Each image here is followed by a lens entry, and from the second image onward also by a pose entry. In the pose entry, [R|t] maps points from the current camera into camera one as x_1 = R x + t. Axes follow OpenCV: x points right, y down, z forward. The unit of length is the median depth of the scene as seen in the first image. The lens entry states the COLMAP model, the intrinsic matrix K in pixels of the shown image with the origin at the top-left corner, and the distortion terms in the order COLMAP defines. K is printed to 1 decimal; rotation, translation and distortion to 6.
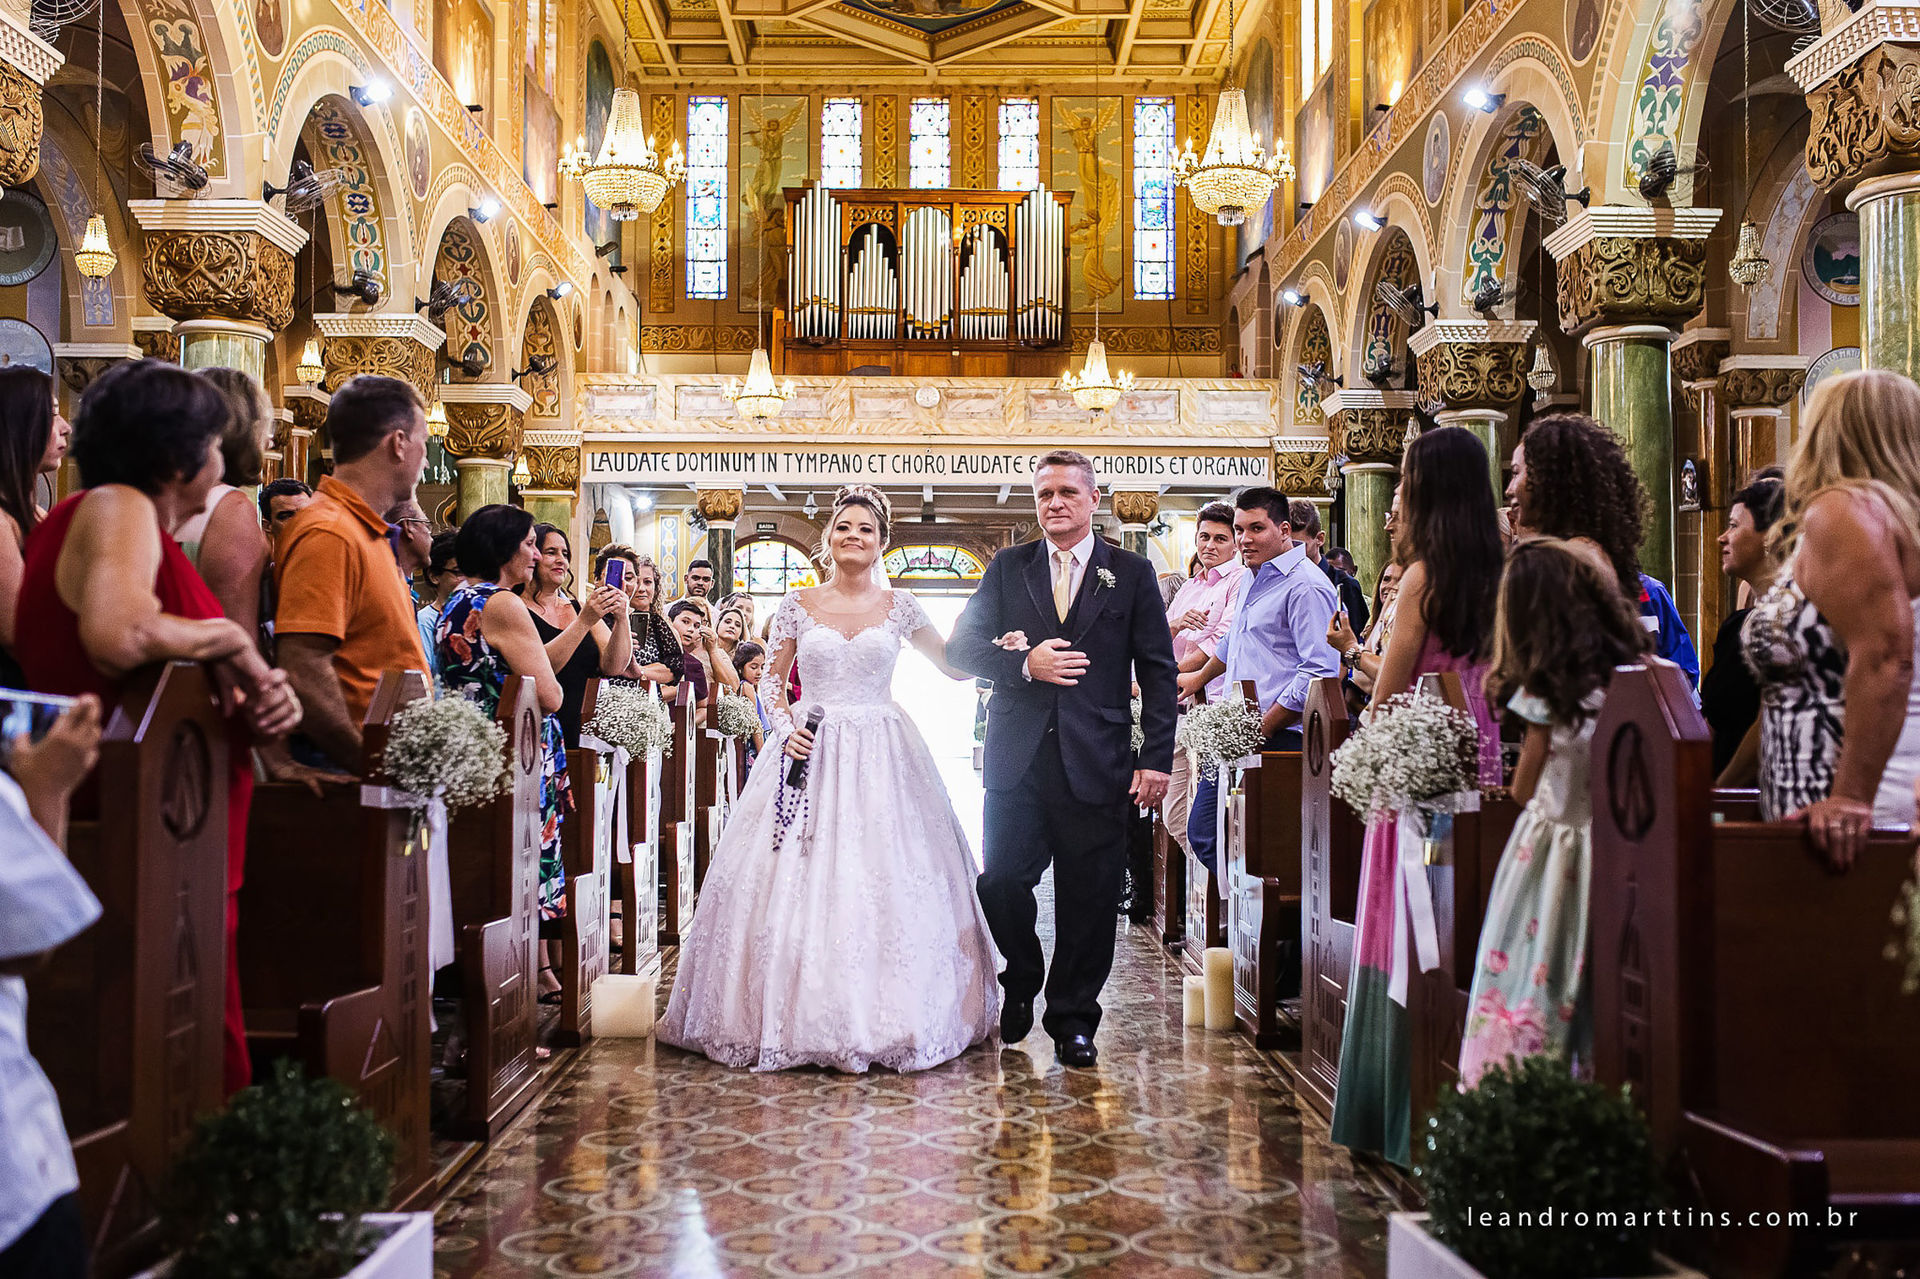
lens RADIAL K [[1801.1, 0, 925.4], [0, 1801.1, 624.8], [0, 0, 1]] dist [0.007129, 0.000000]
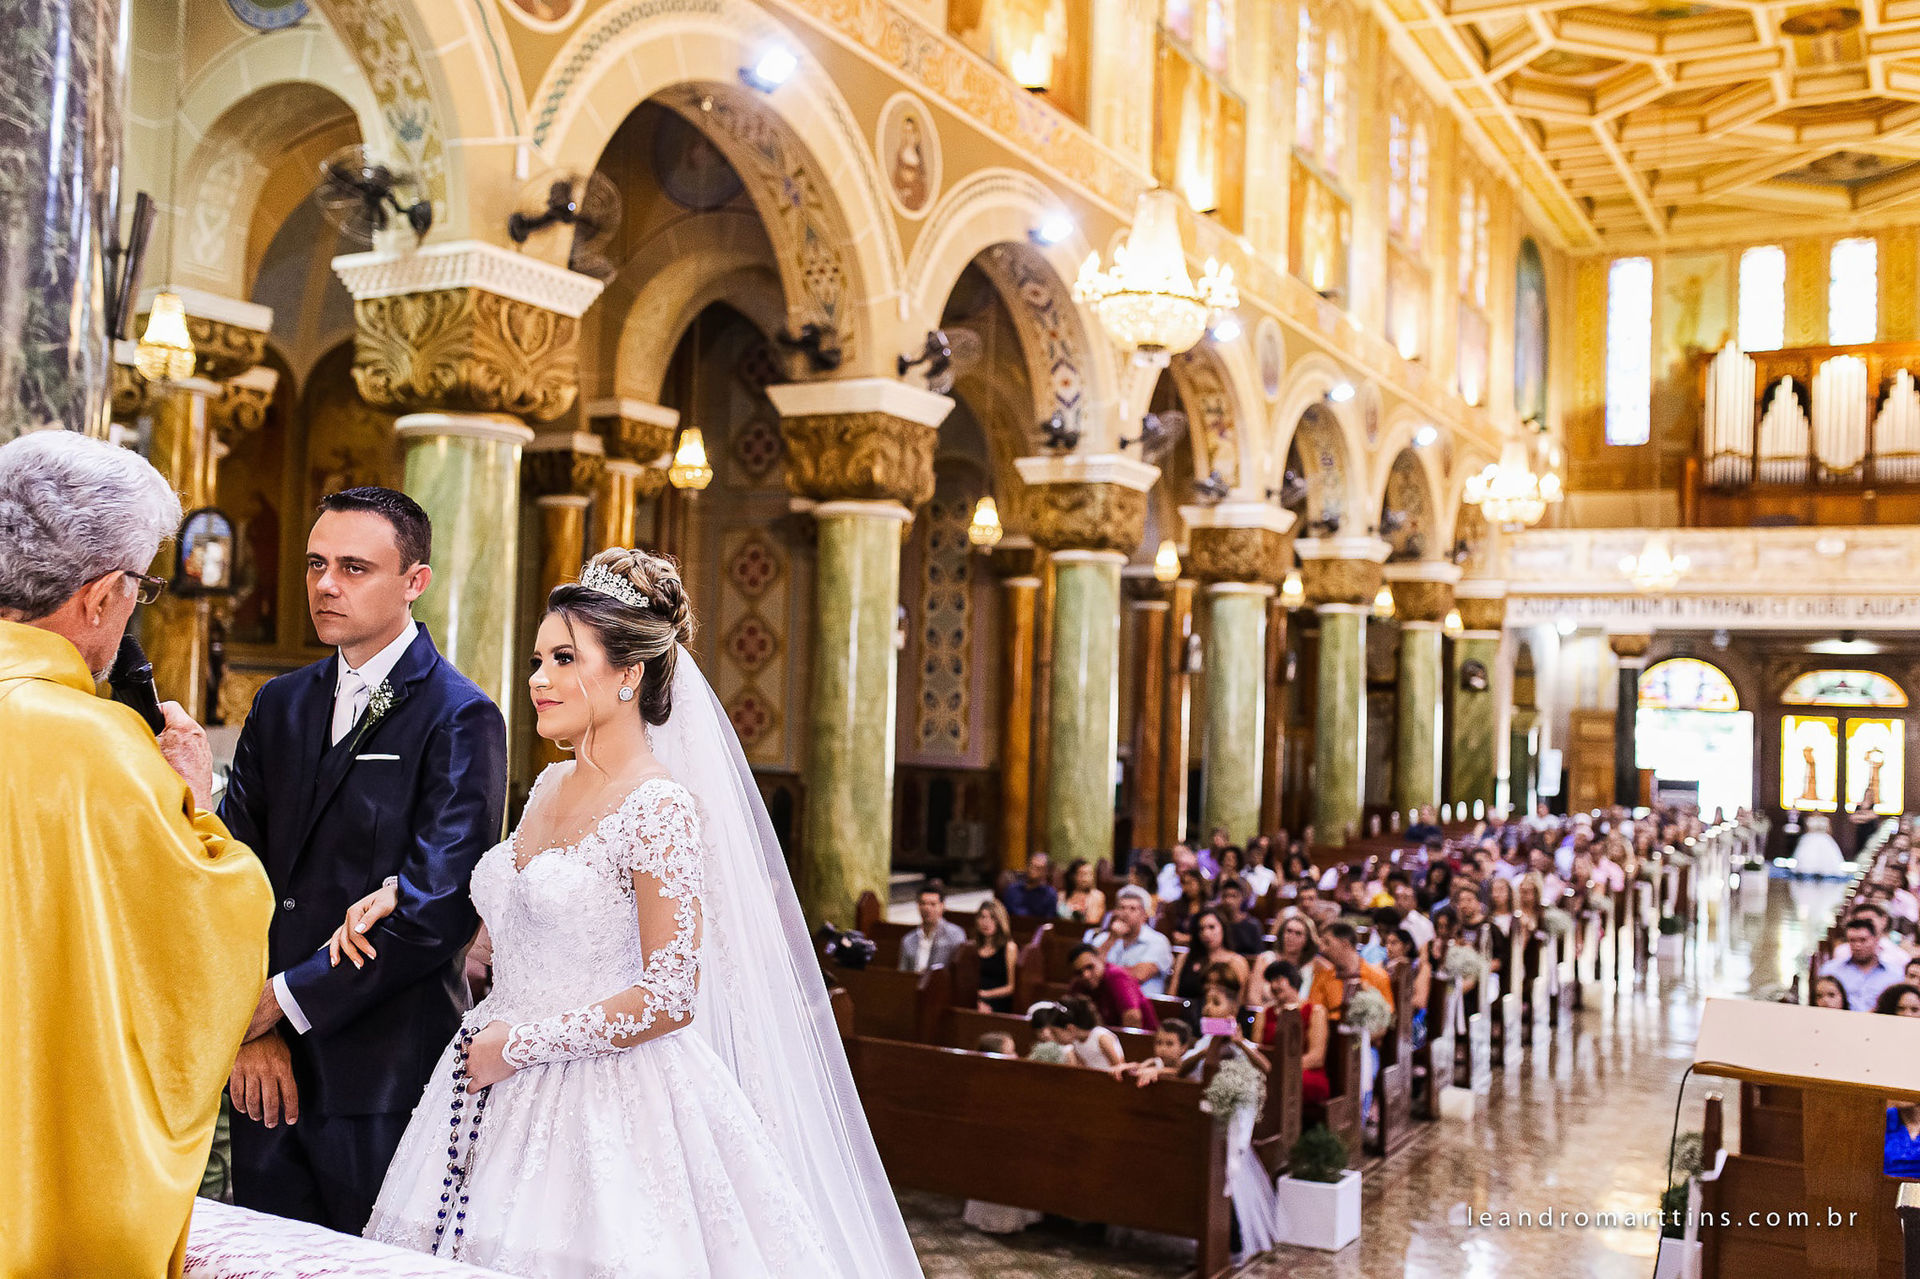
lens RADIAL K [[1801.1, 0, 977.0], [0, 1801.1, 632.2], [0, 0, 1]] dist [0.007129, 0.000000]
pose [[0.882017, 0.004049, -0.471201, 0.059828], [-0.010978, 0.999868, -0.011958, -0.056190], [0.471090, 0.015720, 0.881945, -0.205426]]
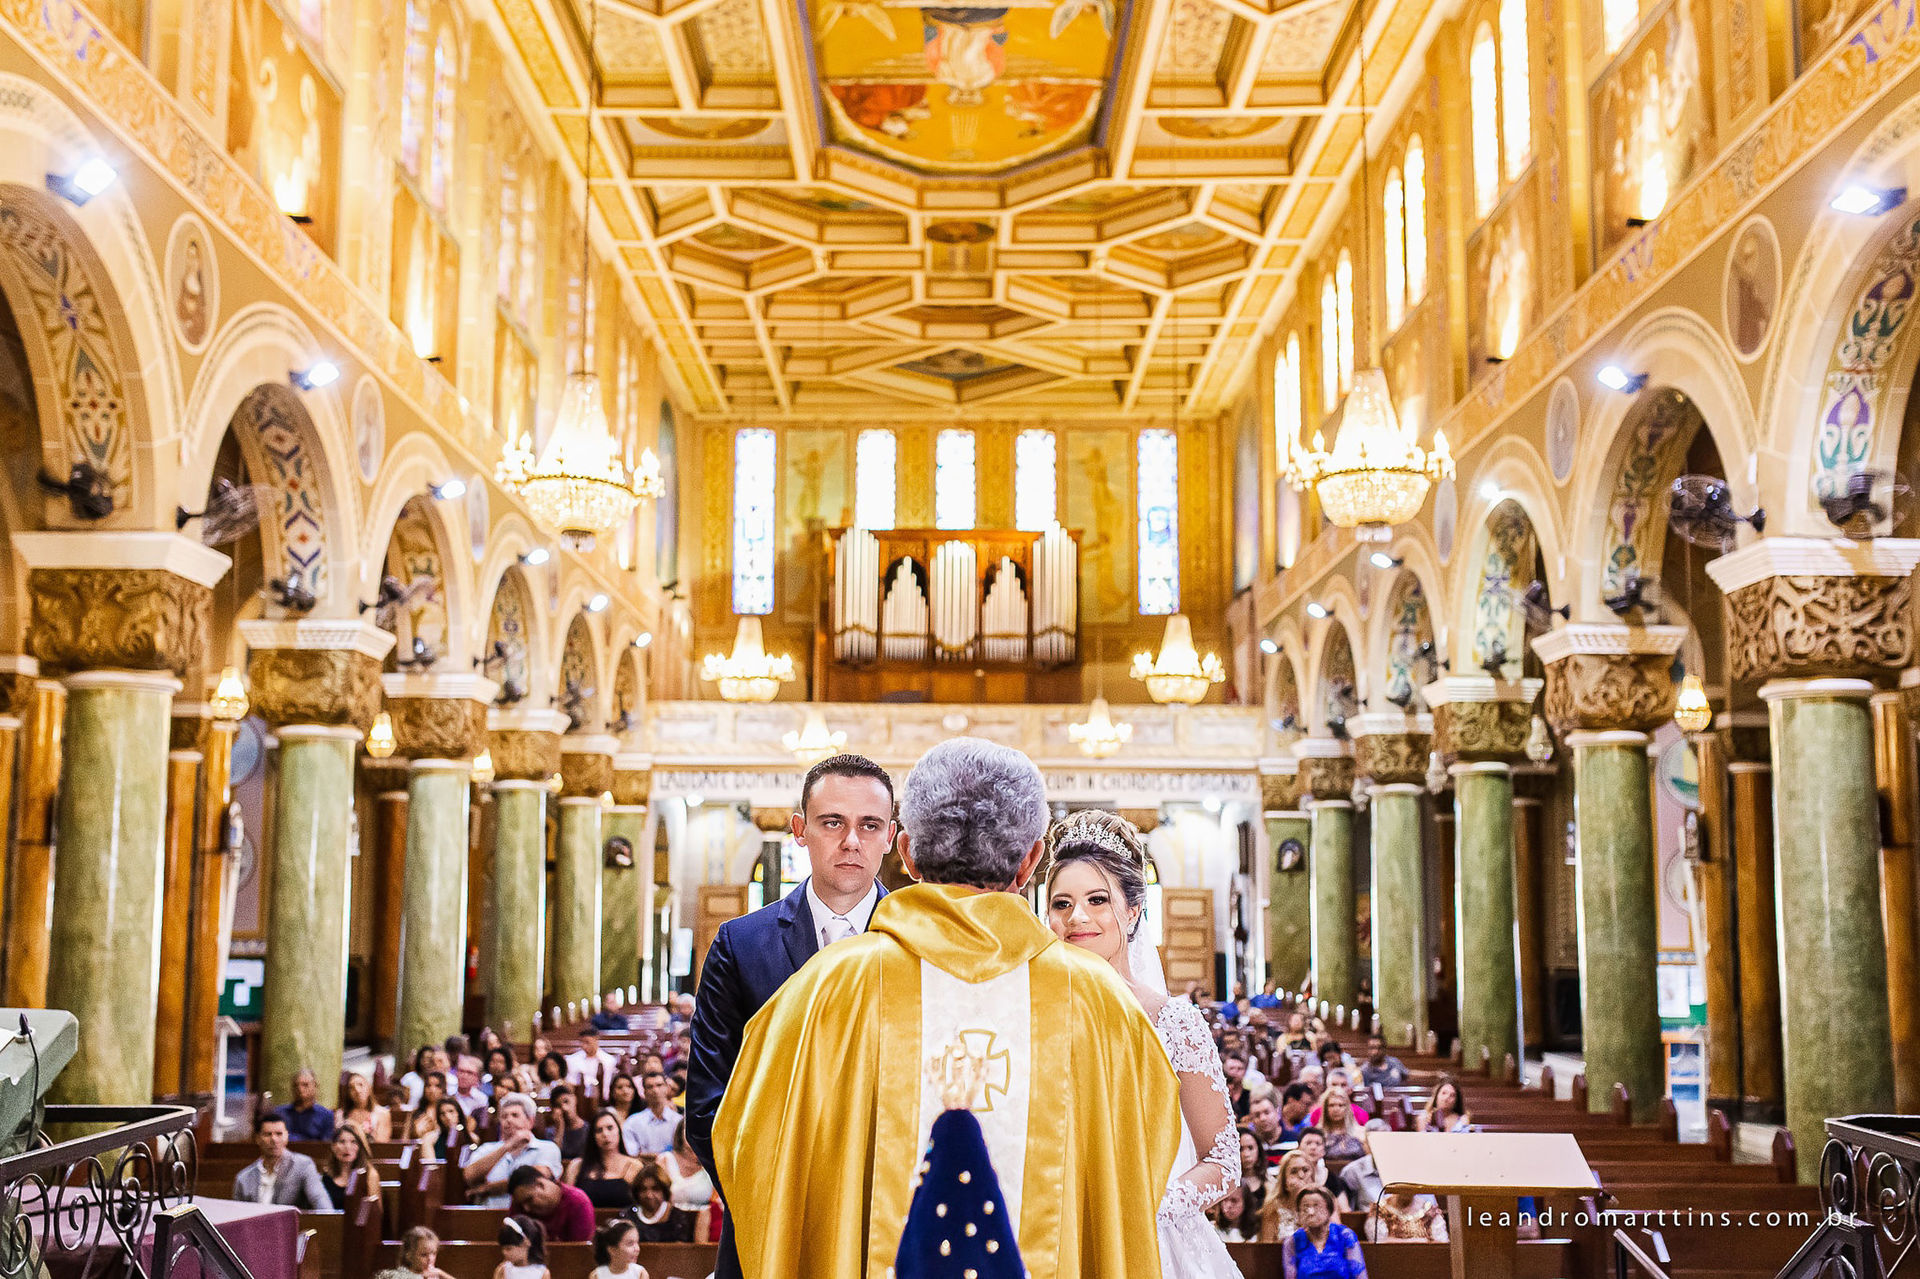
lens RADIAL K [[1993.2, 0, 952.3], [0, 1993.2, 651.1], [0, 0, 1]] dist [0.037624, 0.000000]
pose [[0.999988, 0.000346, 0.004915, -0.007028], [0.000091, 0.996064, -0.088640, -0.060064], [-0.004926, 0.088639, 0.996052, -0.259531]]
